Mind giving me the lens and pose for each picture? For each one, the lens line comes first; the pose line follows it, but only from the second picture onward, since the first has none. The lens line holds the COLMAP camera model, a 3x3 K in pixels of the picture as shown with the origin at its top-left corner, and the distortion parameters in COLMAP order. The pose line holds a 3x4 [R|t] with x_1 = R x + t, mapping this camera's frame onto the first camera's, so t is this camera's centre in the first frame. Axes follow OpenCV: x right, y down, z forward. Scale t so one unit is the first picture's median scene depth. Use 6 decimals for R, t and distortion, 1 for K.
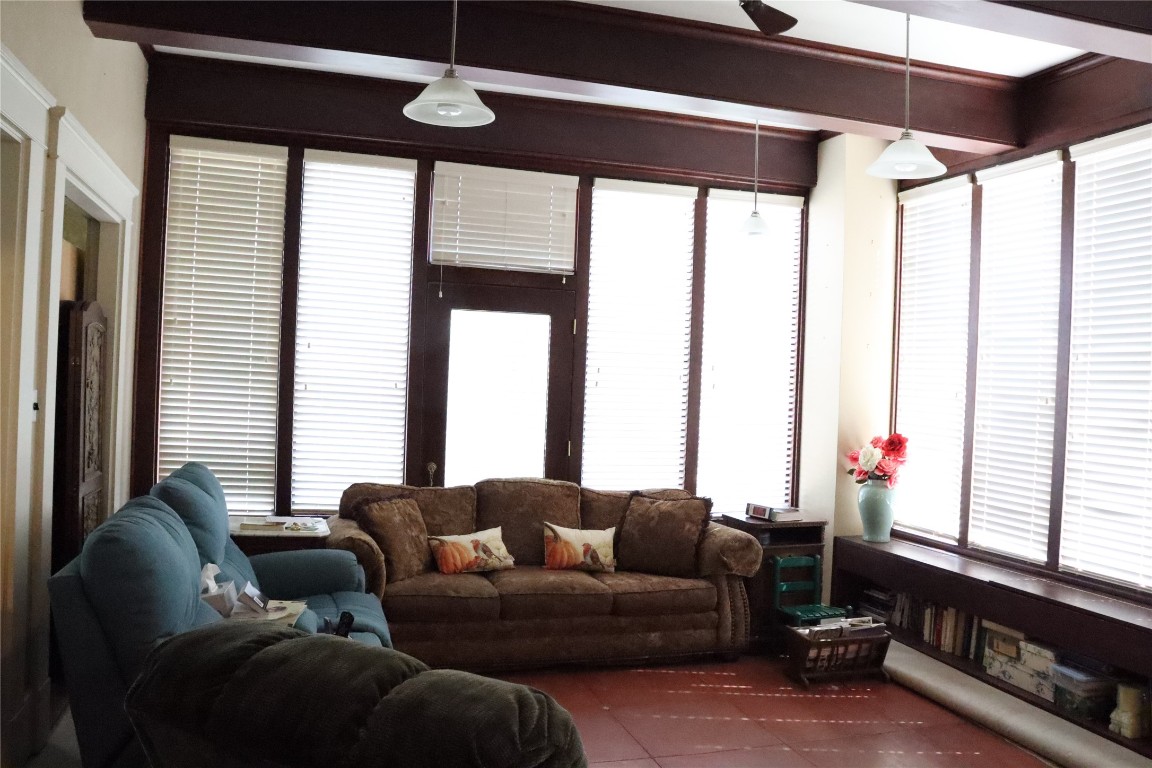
lens RADIAL K [[951.5, 0, 576.0], [0, 951.5, 384.0], [0, 0, 1]] dist [-0.174828, 0.157300]
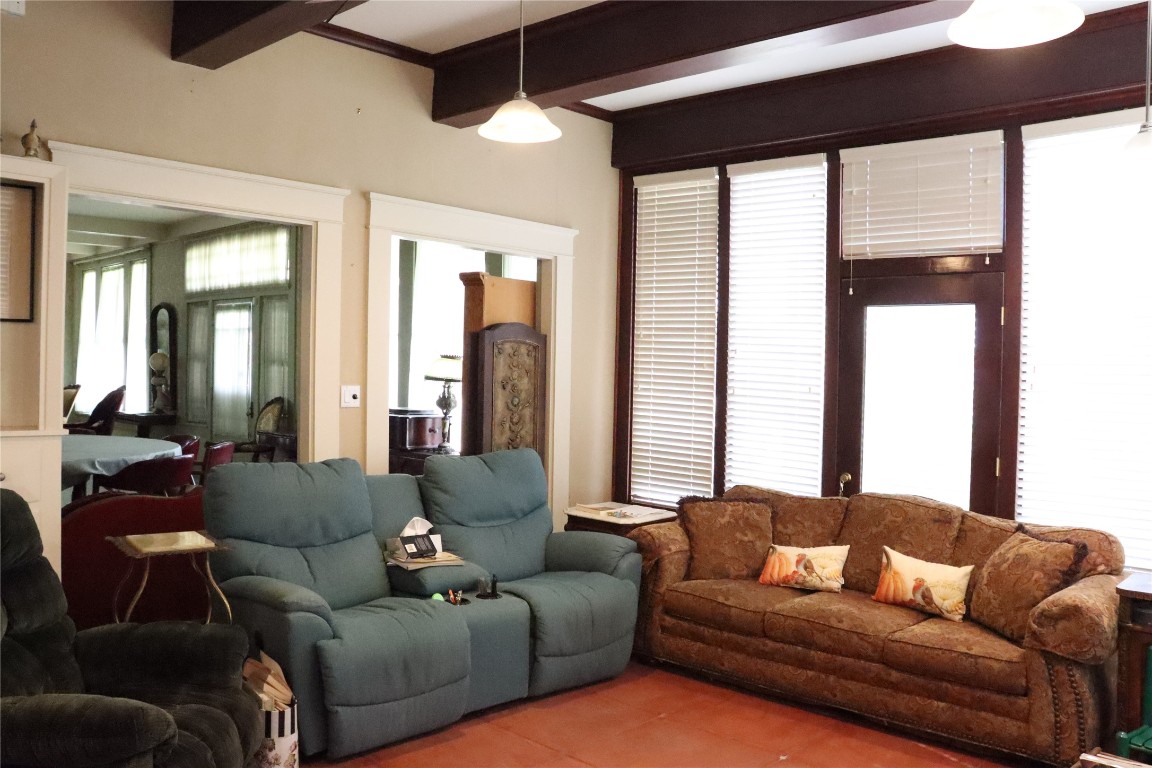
lens RADIAL K [[951.5, 0, 576.0], [0, 951.5, 384.0], [0, 0, 1]] dist [-0.174828, 0.157300]
pose [[0.497268, -0.012376, -0.867509, 0.513627], [-0.006613, 0.999815, -0.018055, 0.014445], [0.867572, 0.014715, 0.497094, 0.307515]]
